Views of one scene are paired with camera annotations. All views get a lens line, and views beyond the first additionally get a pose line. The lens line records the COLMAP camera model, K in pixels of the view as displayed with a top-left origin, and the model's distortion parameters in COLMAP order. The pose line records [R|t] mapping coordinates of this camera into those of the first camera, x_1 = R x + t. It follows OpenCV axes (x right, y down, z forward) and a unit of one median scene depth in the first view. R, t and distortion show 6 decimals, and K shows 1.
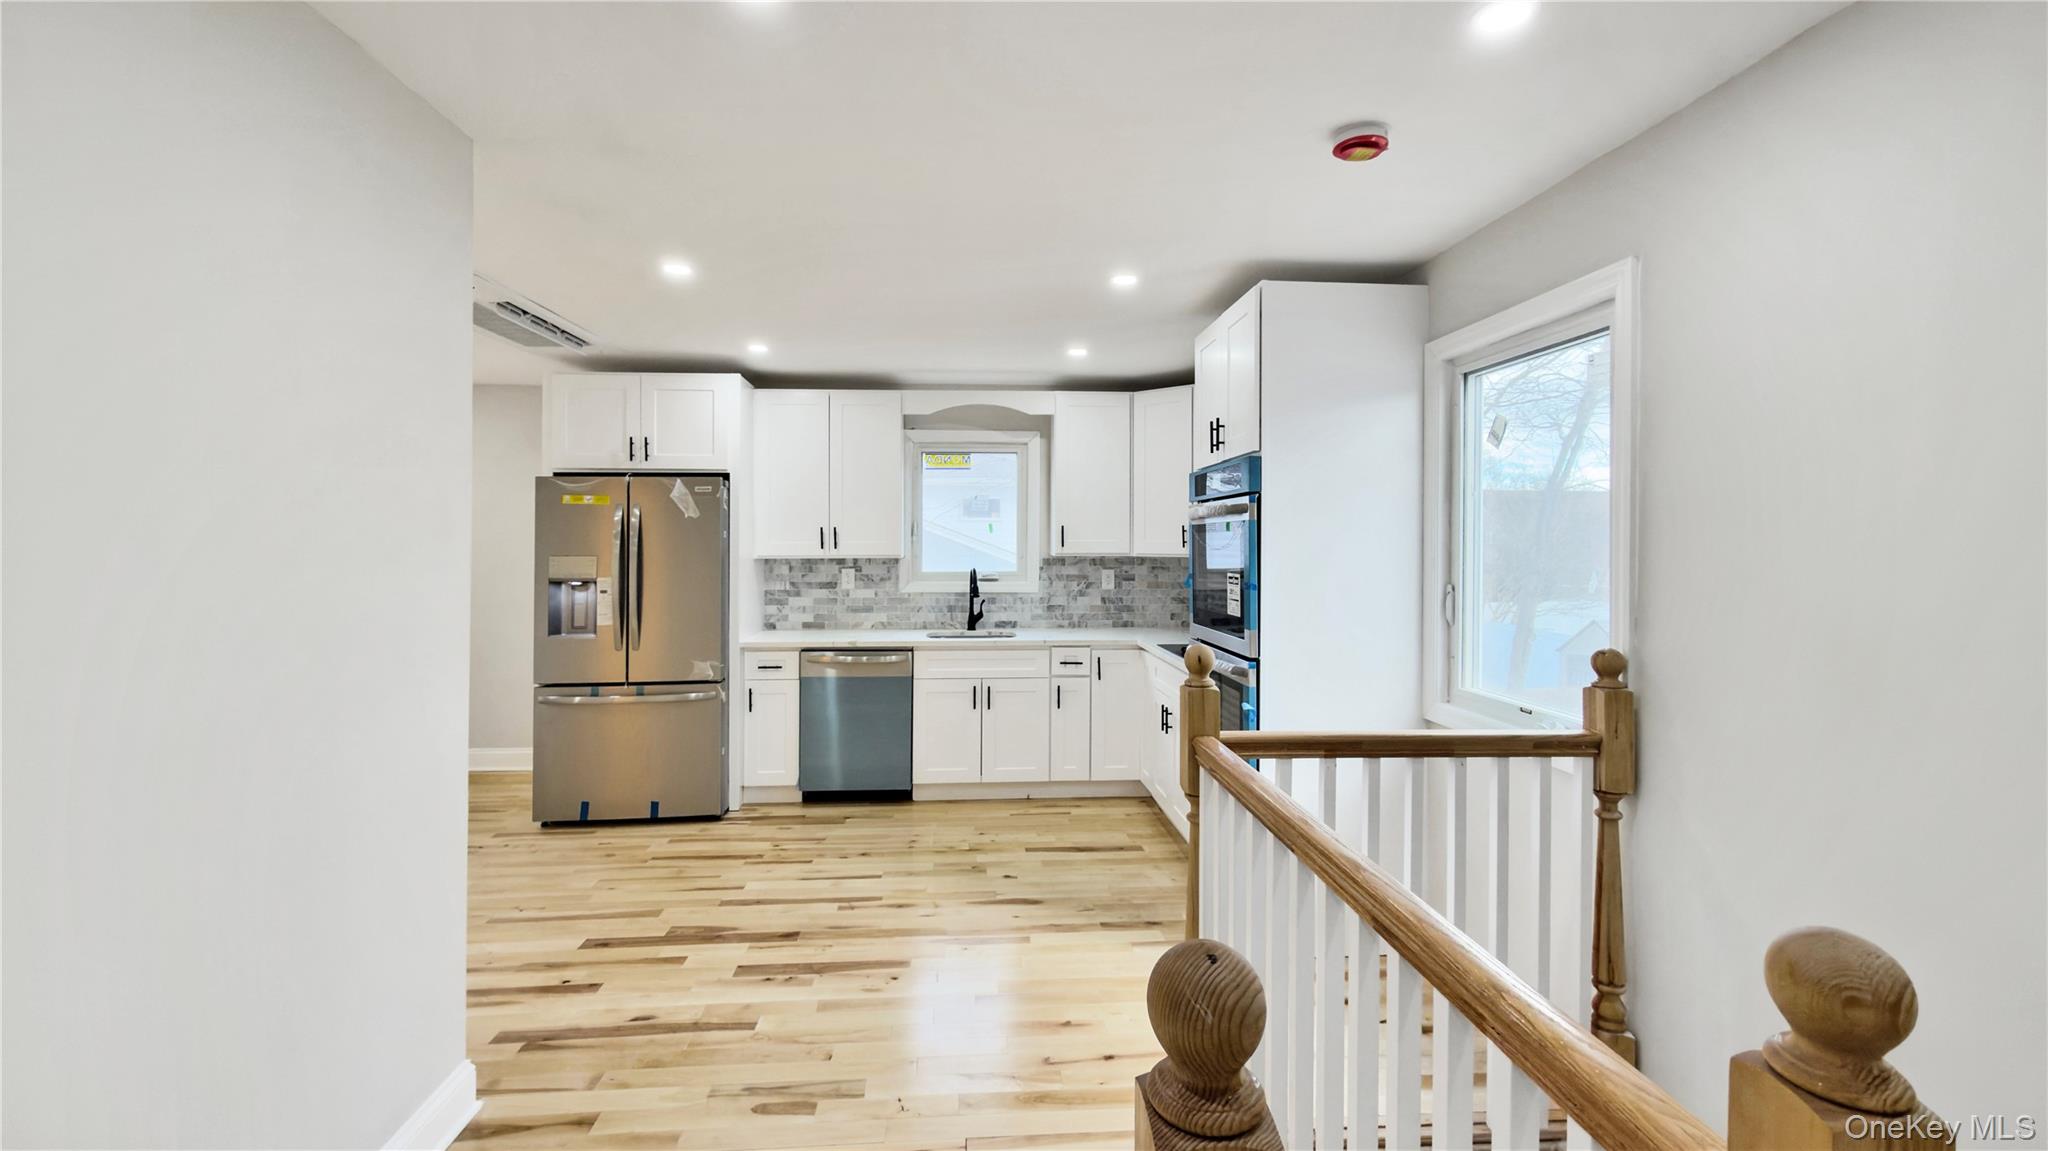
lens RADIAL K [[802.9, 0, 945.7], [0, 802.9, 545.3], [0, 0, 1]] dist [-0.000260, 0.000024]
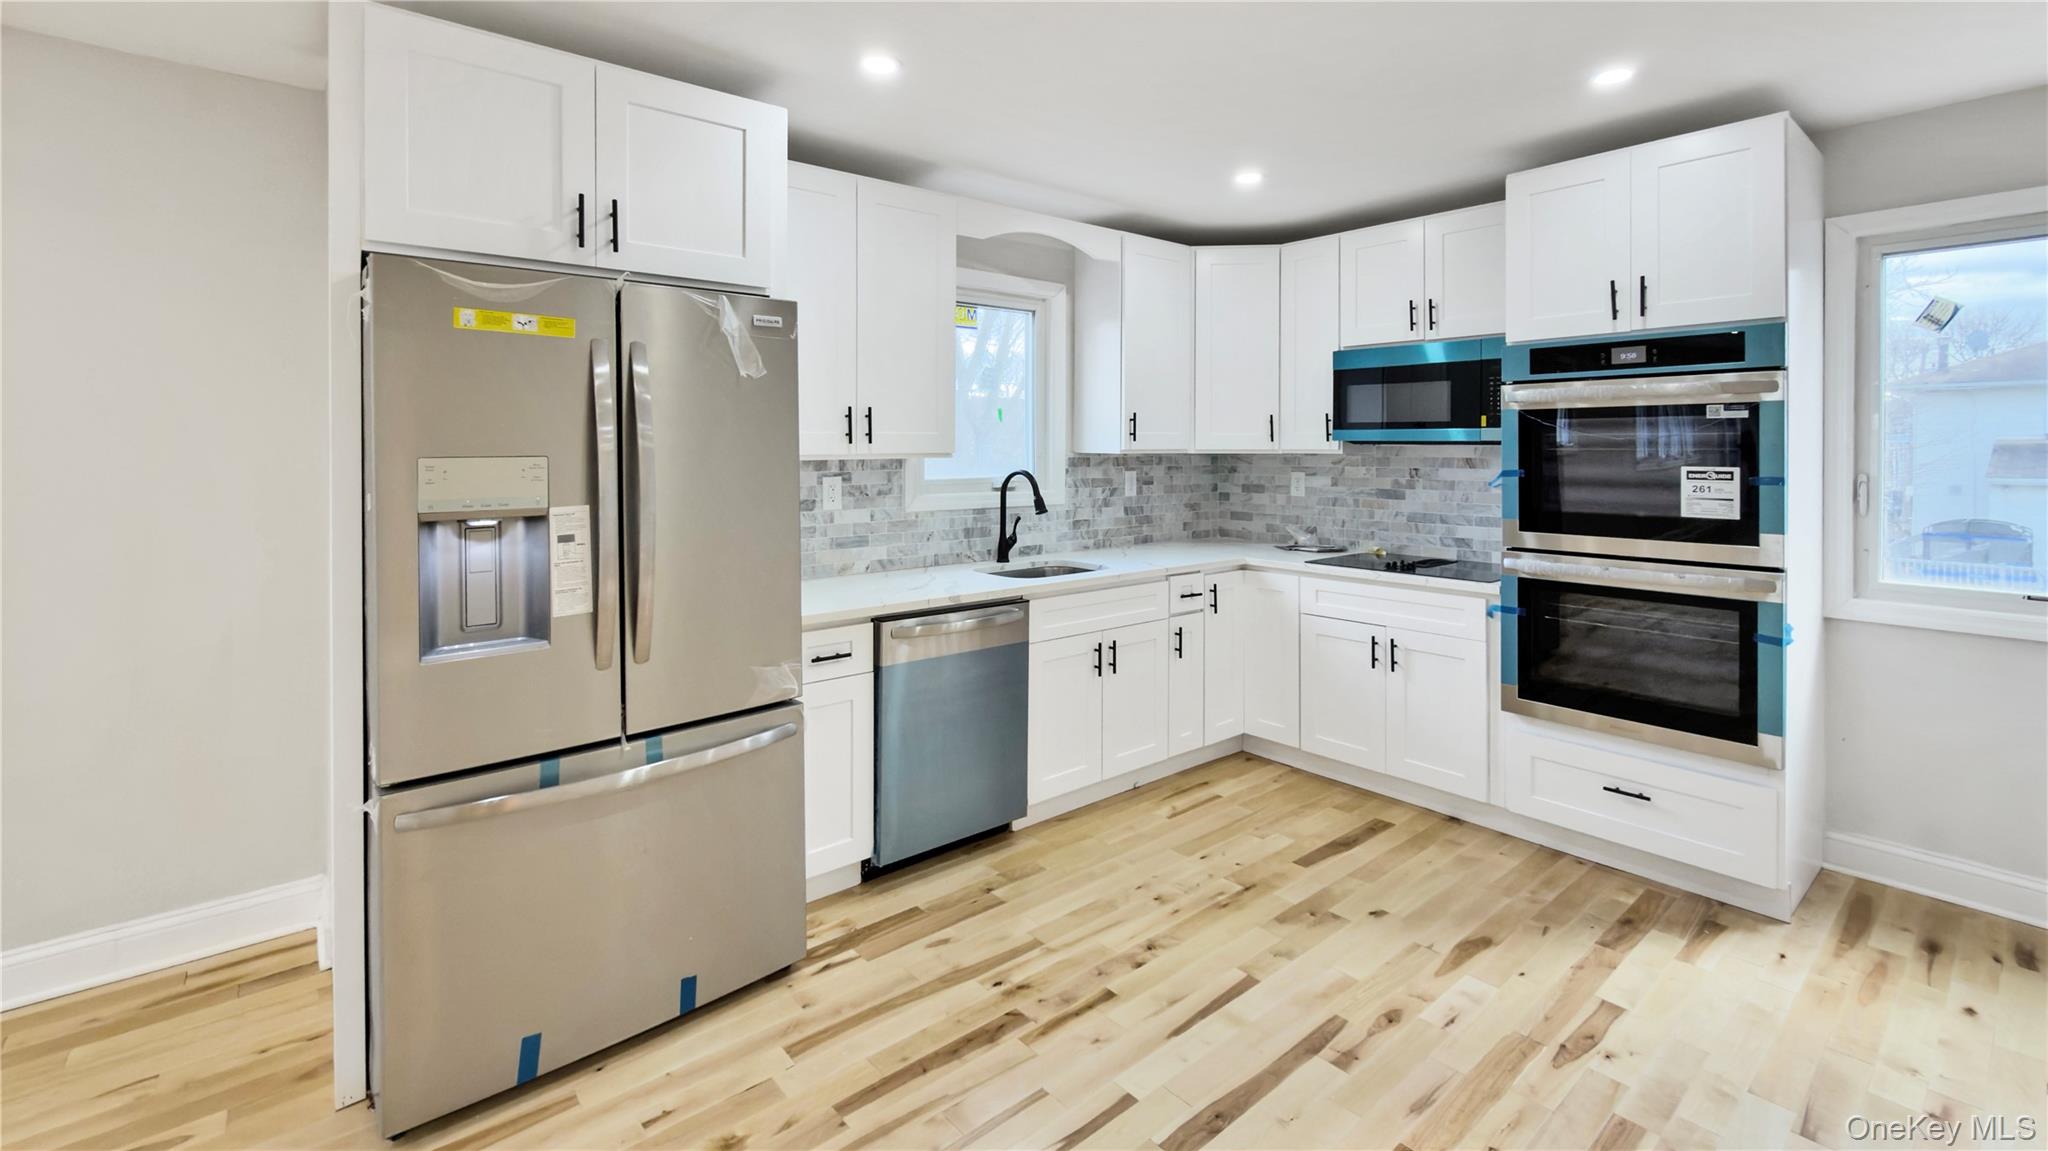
lens RADIAL K [[892.6, 0, 1021.3], [0, 892.6, 457.9], [0, 0, 1]] dist [0.000298, -0.000311]
pose [[0.809190, -0.008885, 0.587479, -0.472677], [0.002781, 0.999932, 0.011293, 0.008632], [-0.587540, -0.007505, 0.809160, 0.430181]]
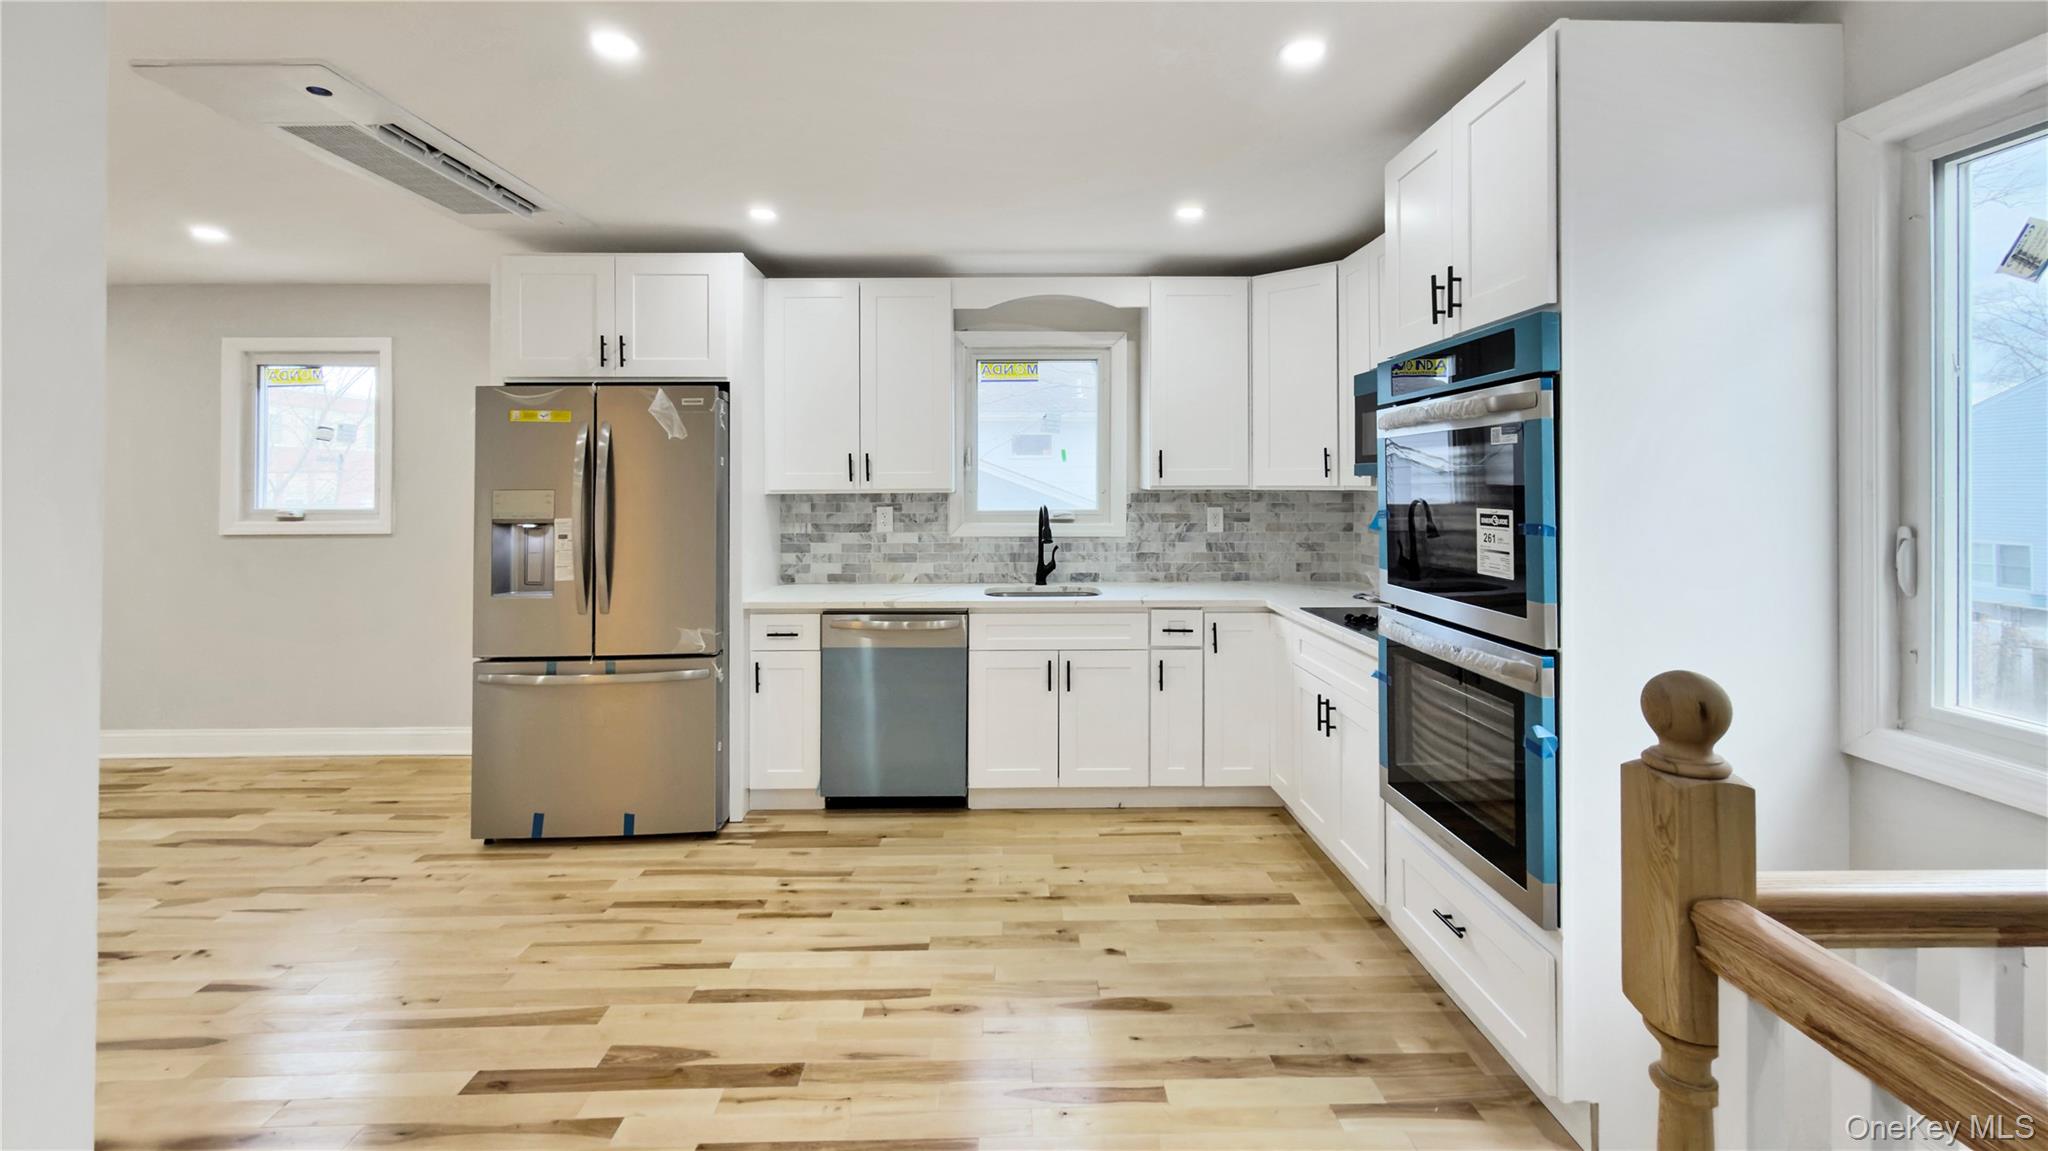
lens RADIAL K [[826.8, 0, 950.5], [0, 826.8, 481.9], [0, 0, 1]] dist [-0.000193, 0.000079]
pose [[0.998747, -0.003676, -0.049916, -0.018163], [0.003450, 0.999983, -0.004616, 0.009980], [0.049932, 0.004438, 0.998743, 0.217421]]
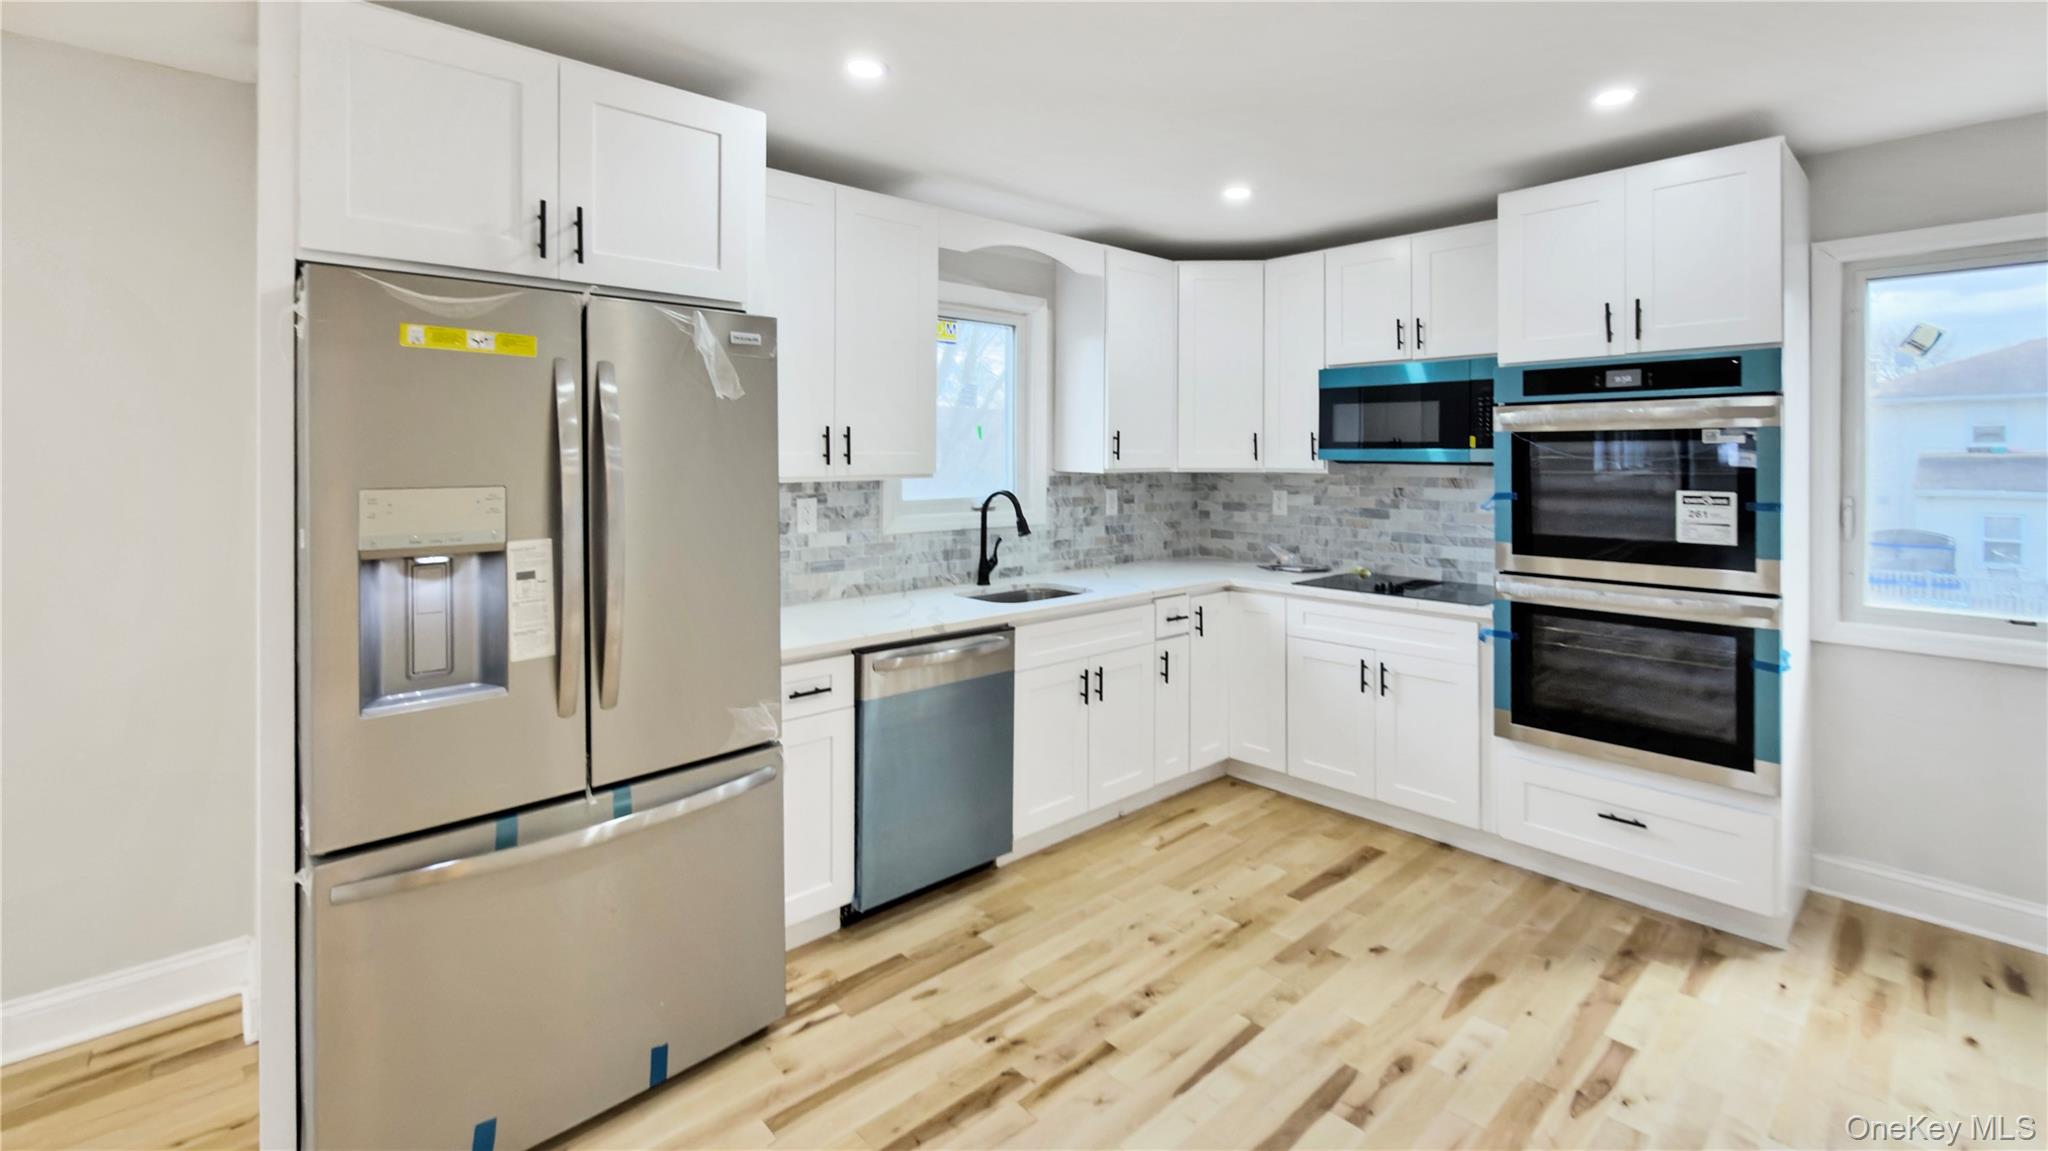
lens RADIAL K [[895.3, 0, 1029.4], [0, 895.3, 464.7], [0, 0, 1]] dist [0.000408, 0.000359]
pose [[0.778737, -0.006308, 0.627319, -0.472499], [0.001729, 0.999967, 0.007909, -0.000281], [-0.627348, -0.005075, 0.778722, 0.460318]]
